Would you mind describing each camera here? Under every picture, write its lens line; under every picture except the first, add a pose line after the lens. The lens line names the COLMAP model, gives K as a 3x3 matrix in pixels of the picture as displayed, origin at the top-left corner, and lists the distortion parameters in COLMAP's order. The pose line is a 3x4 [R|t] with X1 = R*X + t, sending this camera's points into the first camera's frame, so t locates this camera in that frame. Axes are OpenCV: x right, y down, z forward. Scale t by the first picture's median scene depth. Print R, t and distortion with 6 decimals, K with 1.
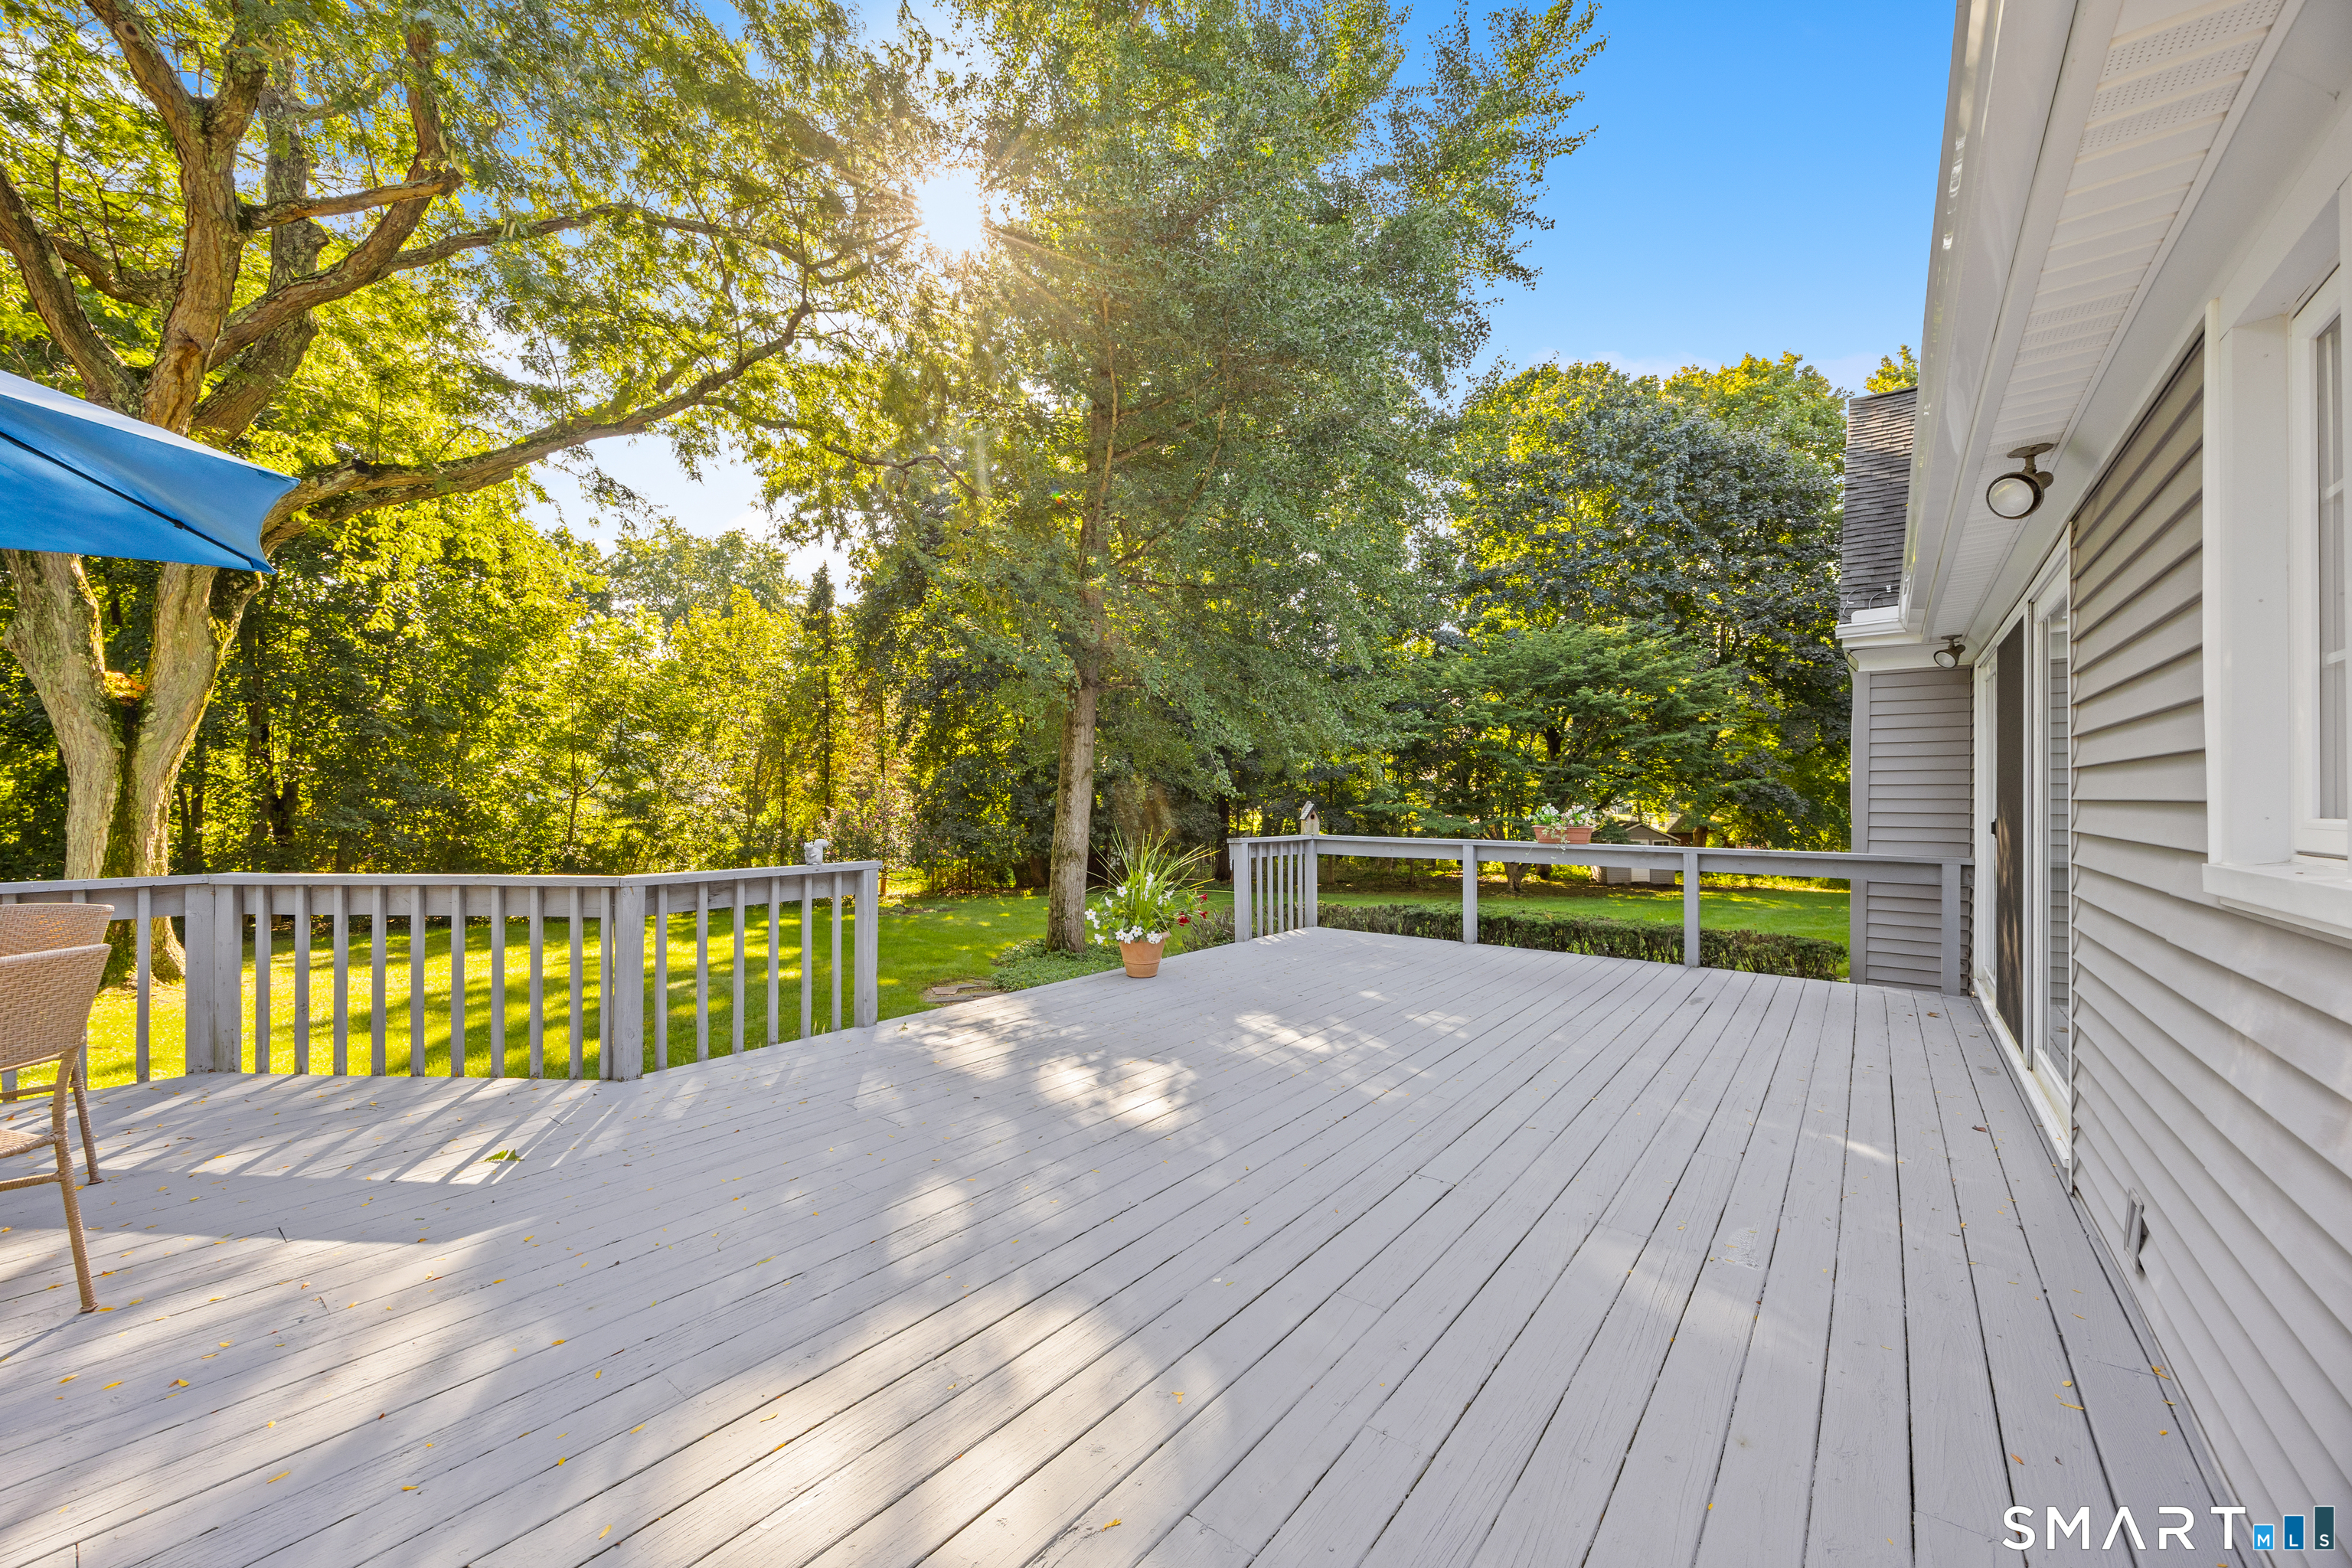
lens RADIAL K [[908.9, 0, 1178.4], [0, 908.9, 794.5], [0, 0, 1]] dist [-0.001325, -0.000114]
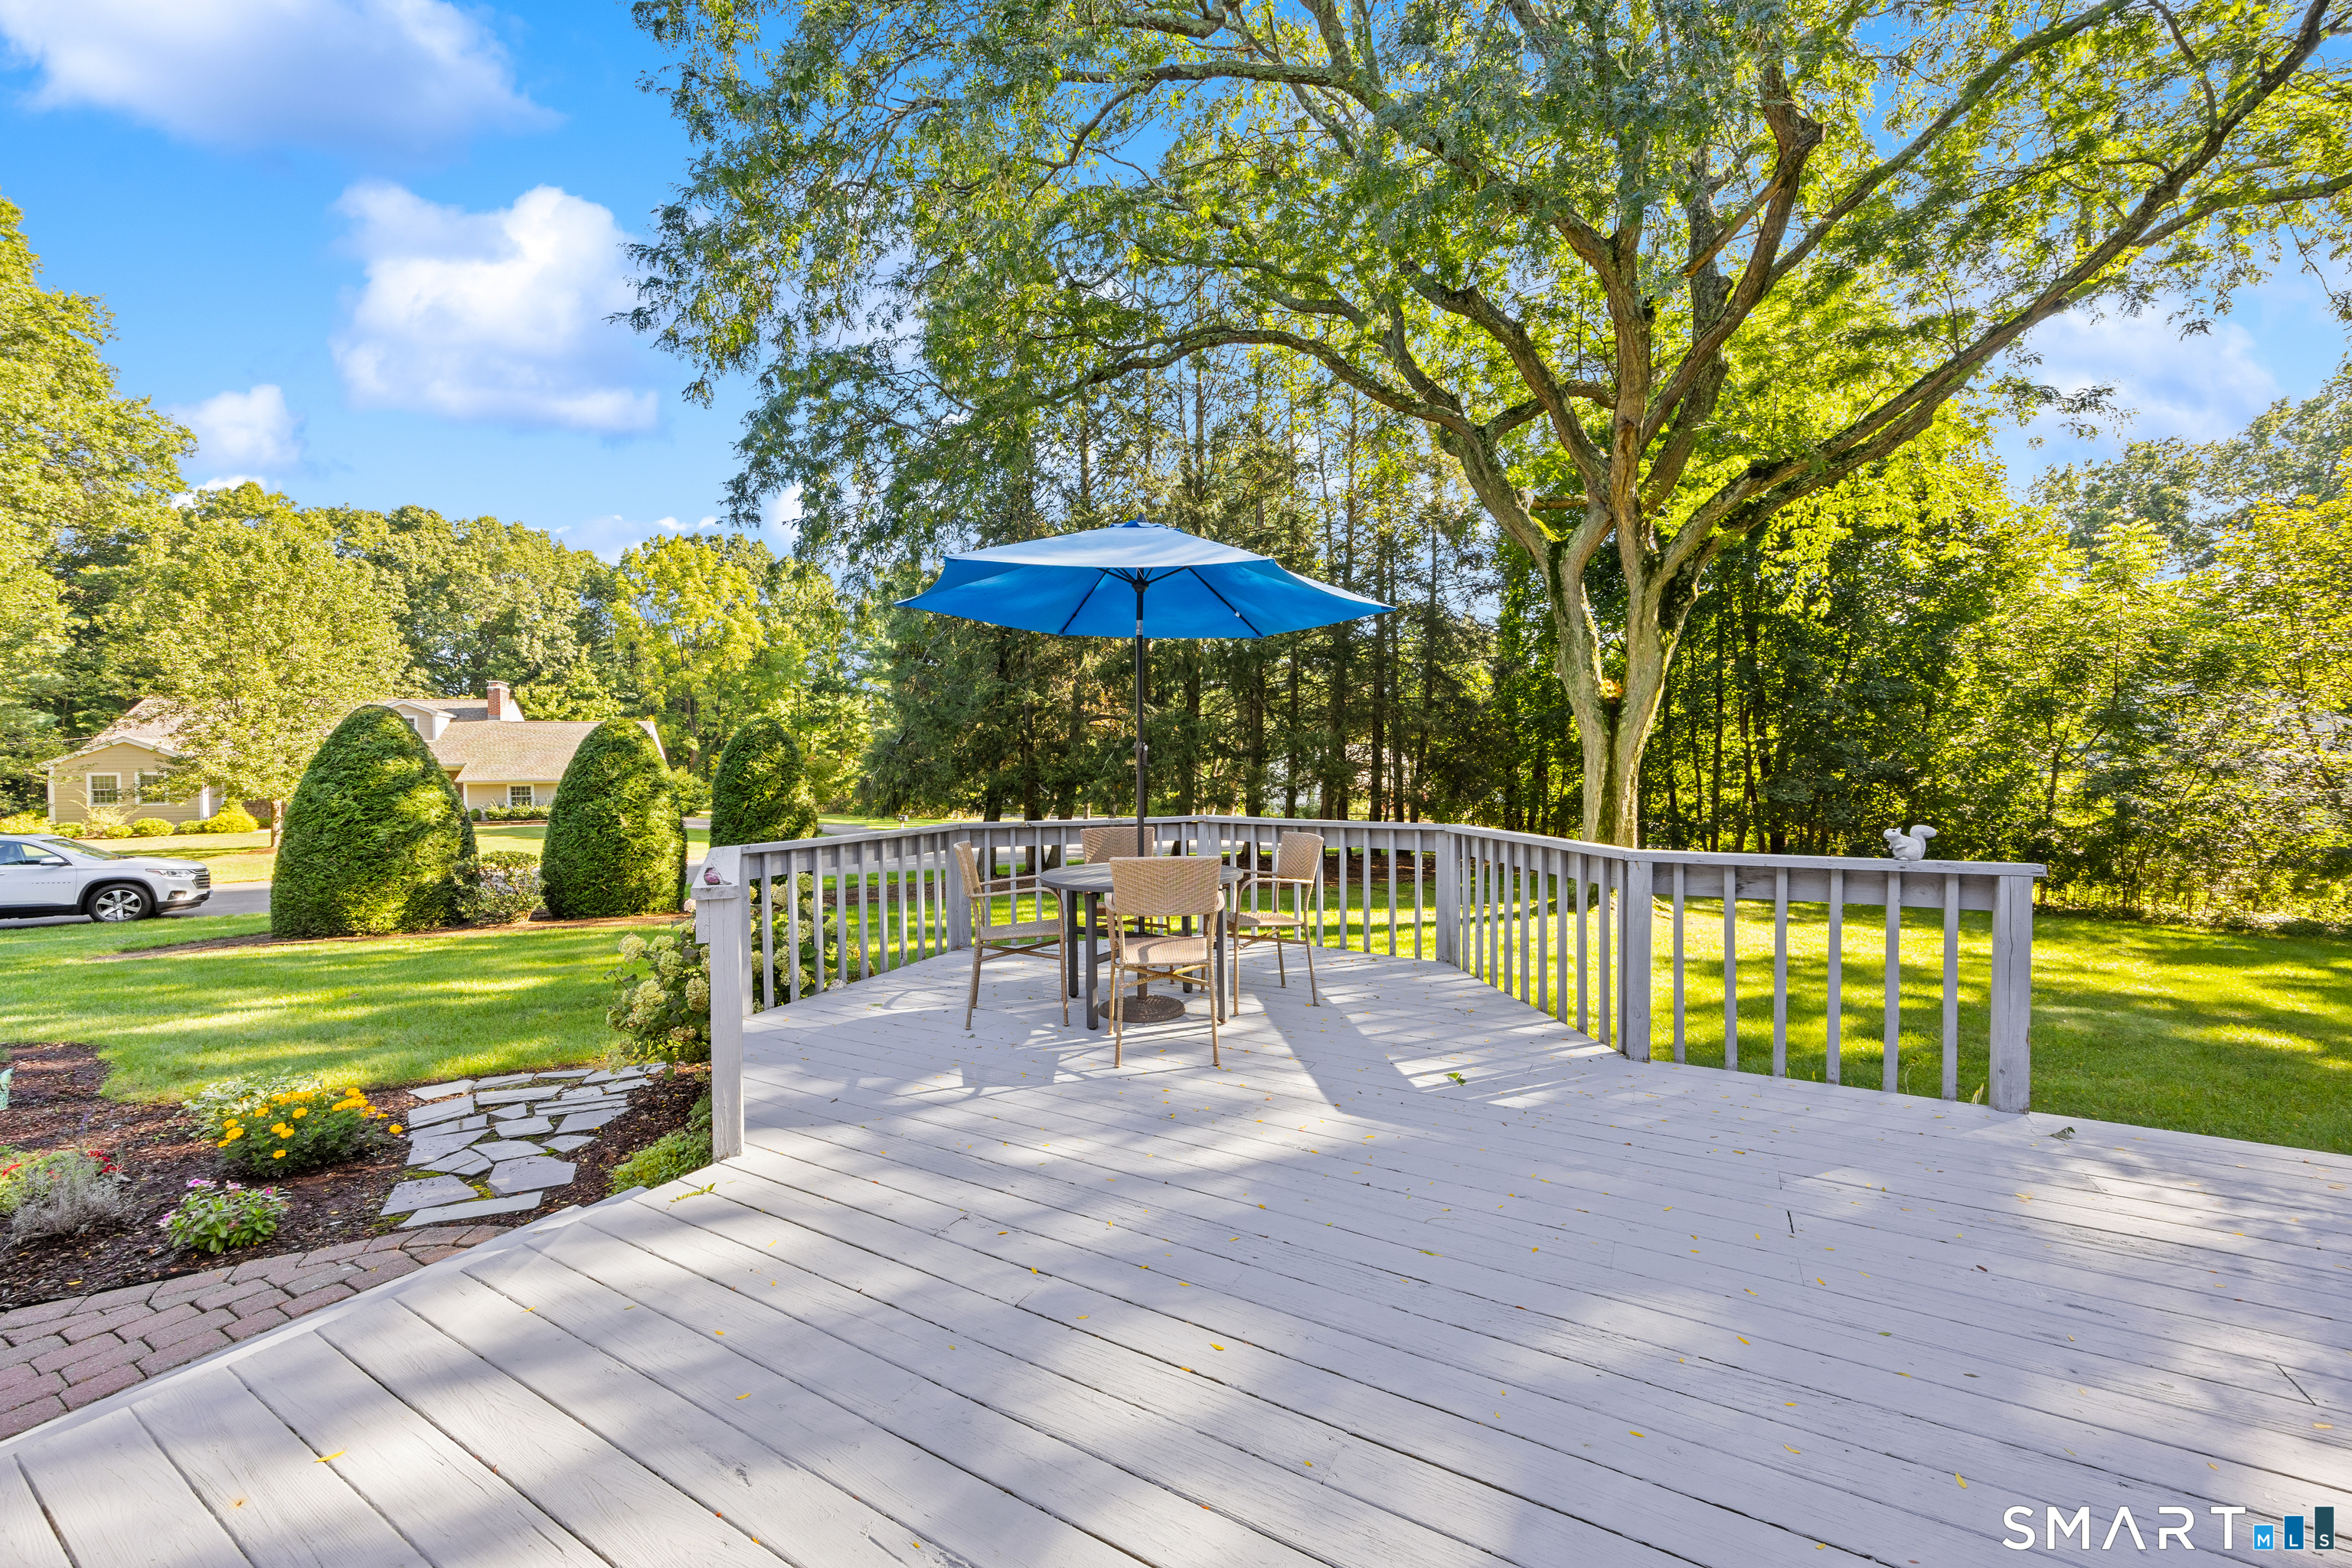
lens RADIAL K [[908.9, 0, 1178.1], [0, 908.9, 774.8], [0, 0, 1]] dist [-0.001325, -0.000114]
pose [[0.144981, 0.003187, -0.989429, 0.110930], [0.005200, 0.999979, 0.003983, 0.001384], [0.989421, -0.005723, 0.144961, 0.148587]]
